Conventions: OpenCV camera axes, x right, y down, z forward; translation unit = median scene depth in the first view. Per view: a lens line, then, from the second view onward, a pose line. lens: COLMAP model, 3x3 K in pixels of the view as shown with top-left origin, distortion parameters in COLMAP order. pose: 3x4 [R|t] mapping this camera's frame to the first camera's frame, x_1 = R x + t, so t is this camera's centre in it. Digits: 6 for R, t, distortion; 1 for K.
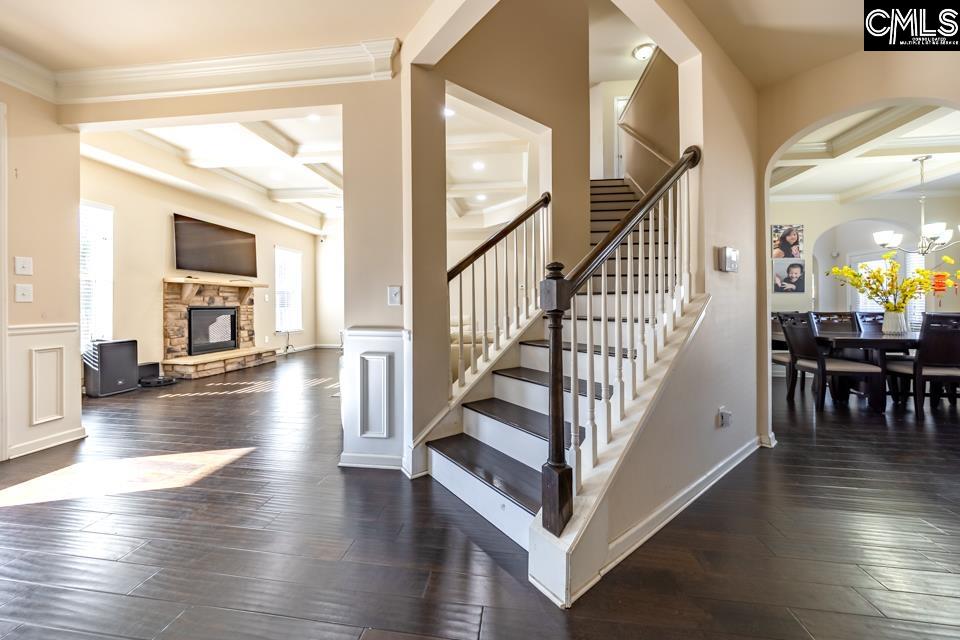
lens RADIAL K [[331.7, 0, 481.2], [0, 331.7, 317.9], [0, 0, 1]] dist [-0.001919, -0.000116]
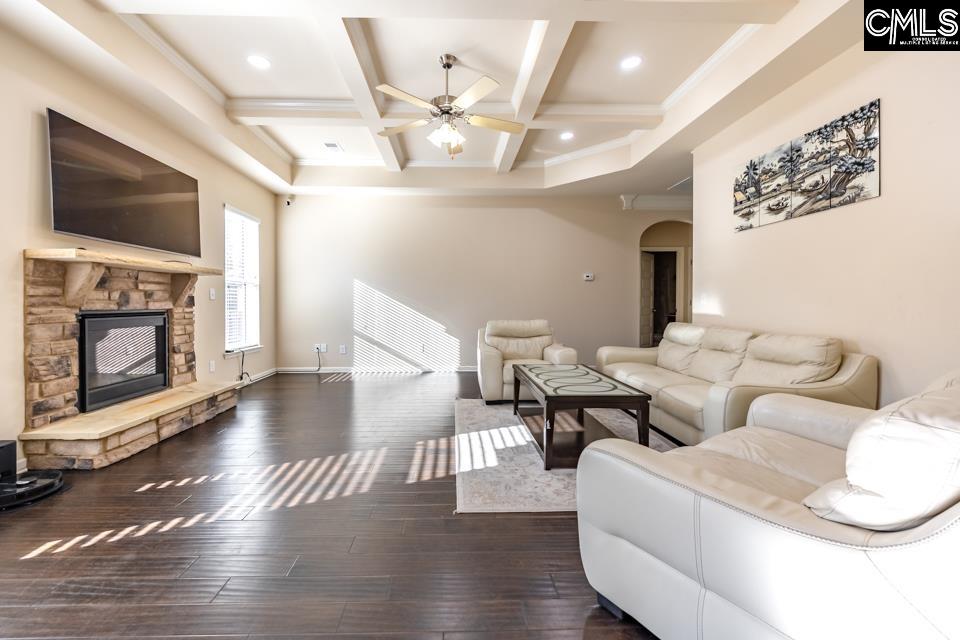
lens RADIAL K [[410.5, 0, 479.5], [0, 410.5, 317.1], [0, 0, 1]] dist [0.004710, 0.000988]
pose [[0.994675, -0.006734, 0.102839, -0.333981], [0.007389, 0.999955, -0.005987, -0.016662], [-0.102794, 0.006715, 0.994680, 0.312855]]
